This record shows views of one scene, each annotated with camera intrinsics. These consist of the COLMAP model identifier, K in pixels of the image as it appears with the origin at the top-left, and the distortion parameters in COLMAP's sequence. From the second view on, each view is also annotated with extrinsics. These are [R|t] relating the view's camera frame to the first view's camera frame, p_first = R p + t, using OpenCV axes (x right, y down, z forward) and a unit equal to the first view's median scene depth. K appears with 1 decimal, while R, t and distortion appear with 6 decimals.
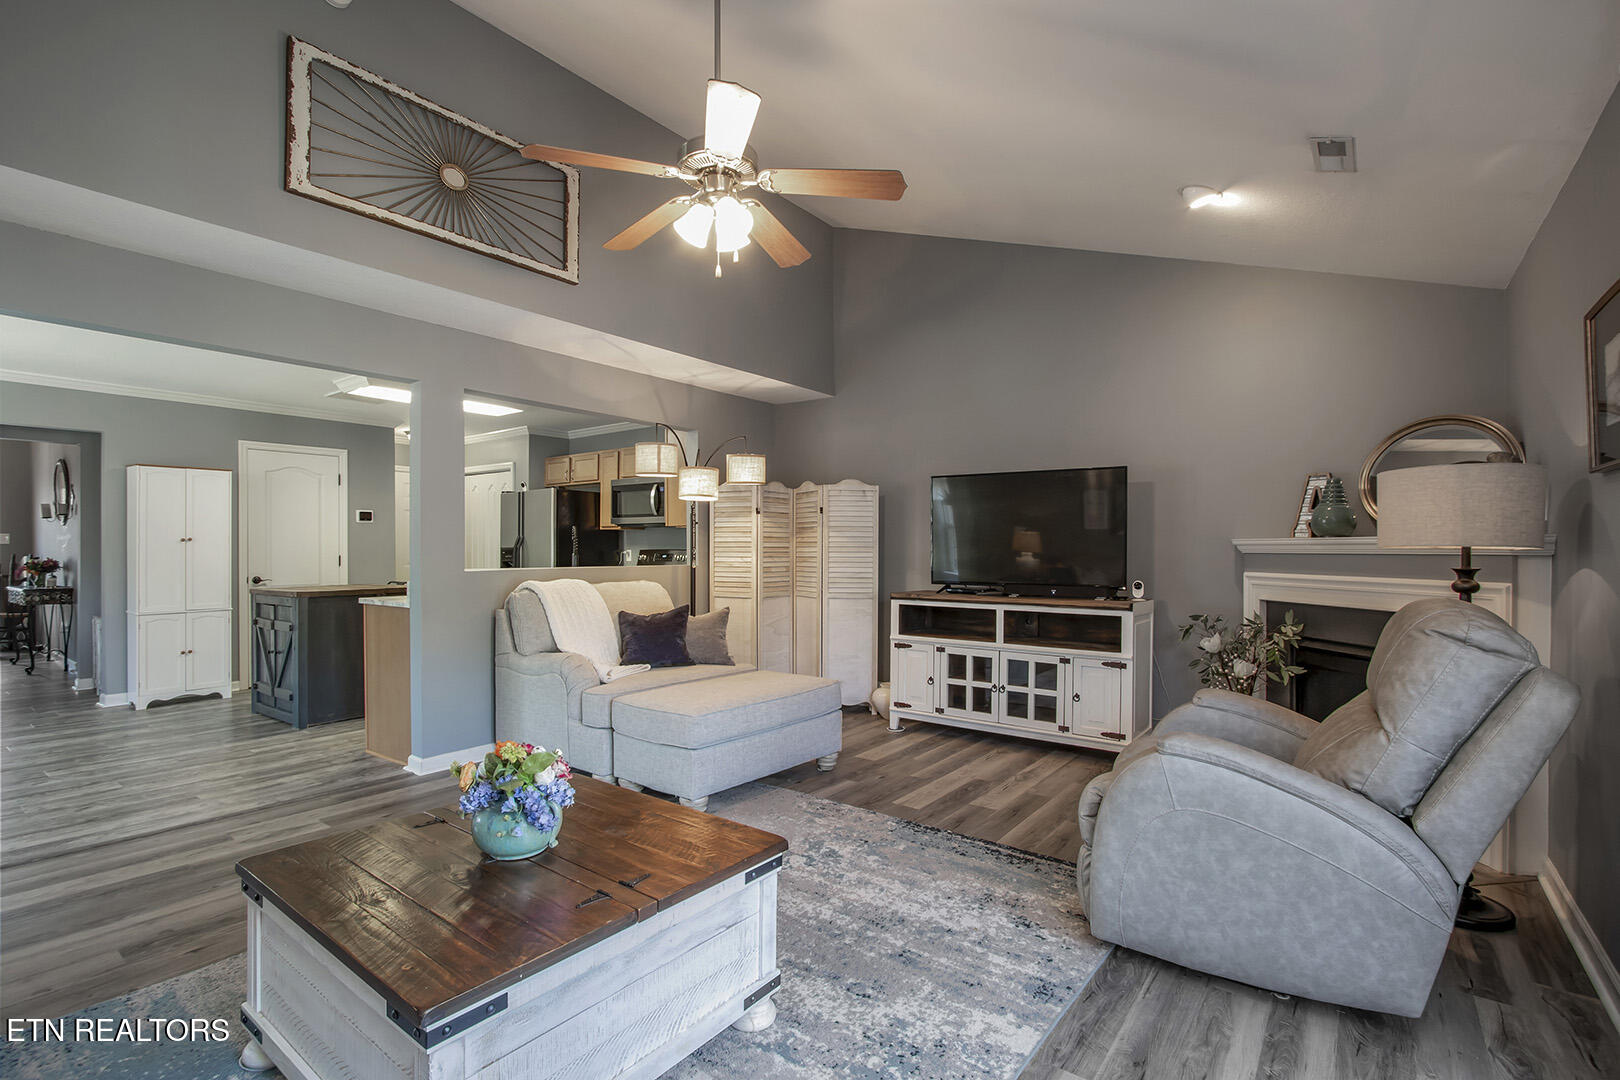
lens RADIAL K [[747.0, 0, 809.5], [0, 747.0, 549.6], [0, 0, 1]] dist [-0.020491, 0.003532]
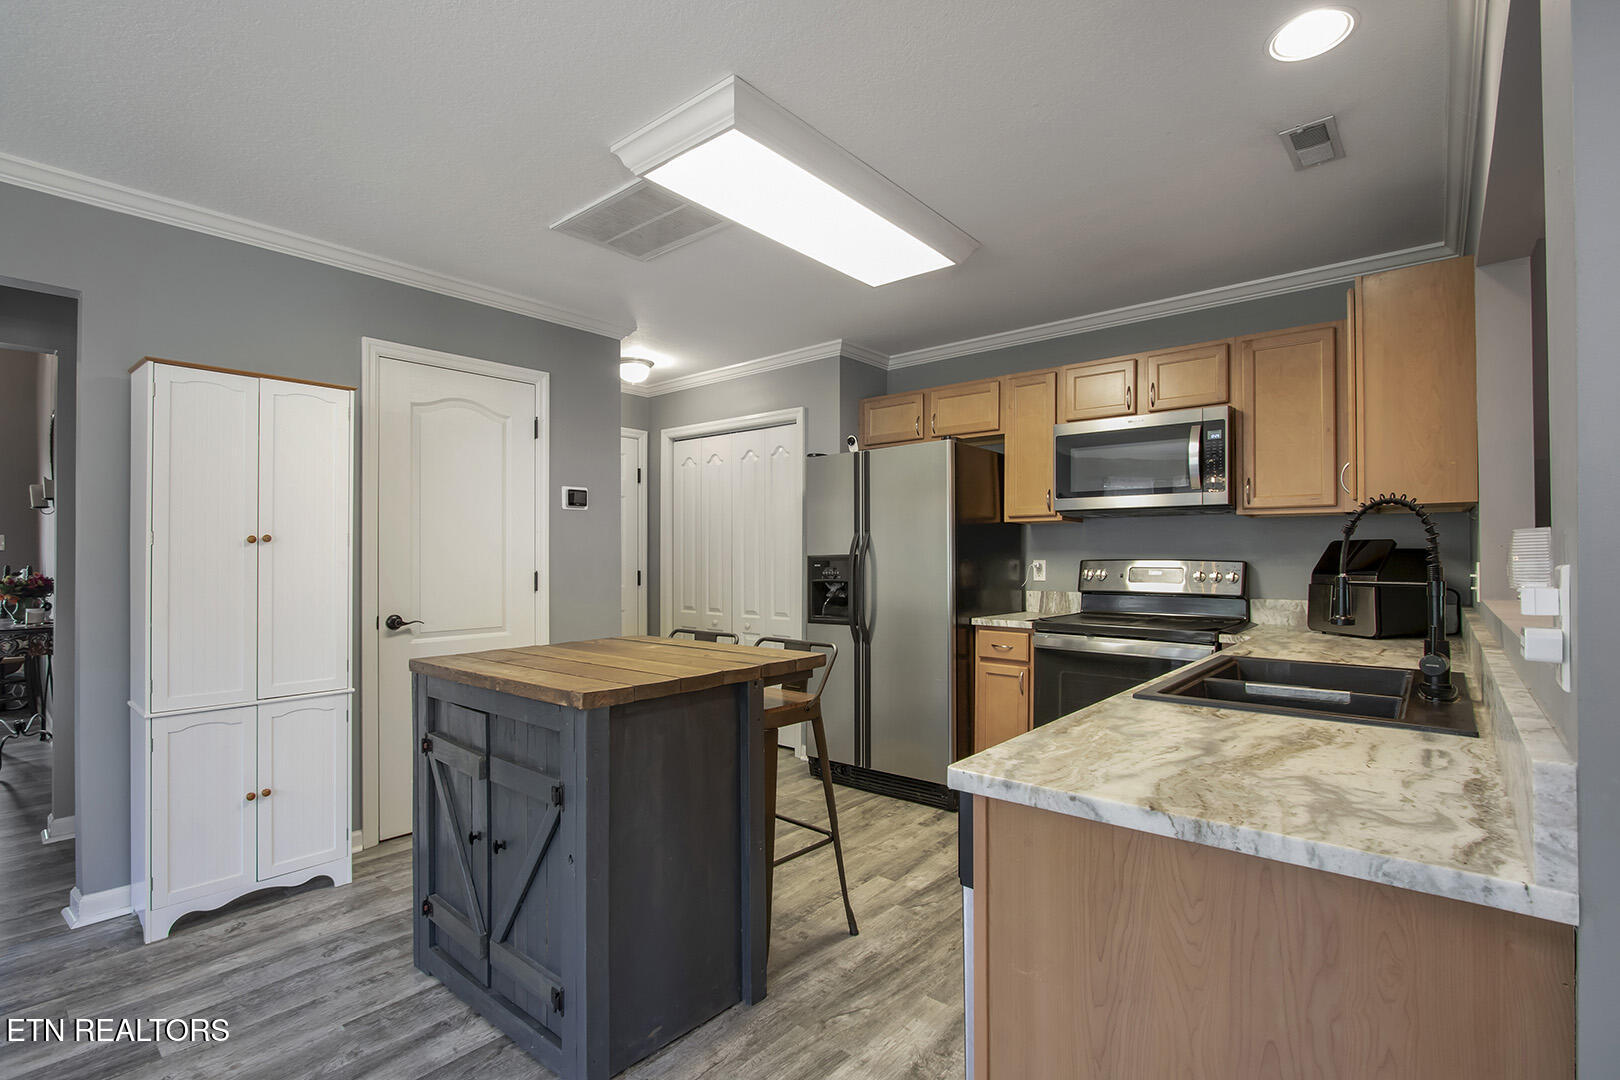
lens RADIAL K [[747.0, 0, 806.9], [0, 747.0, 553.1], [0, 0, 1]] dist [-0.020491, 0.003532]
pose [[0.998119, 0.001227, -0.061290, -0.634647], [-0.001534, 0.999986, -0.004967, -0.004548], [0.061283, 0.005052, 0.998108, 0.748024]]
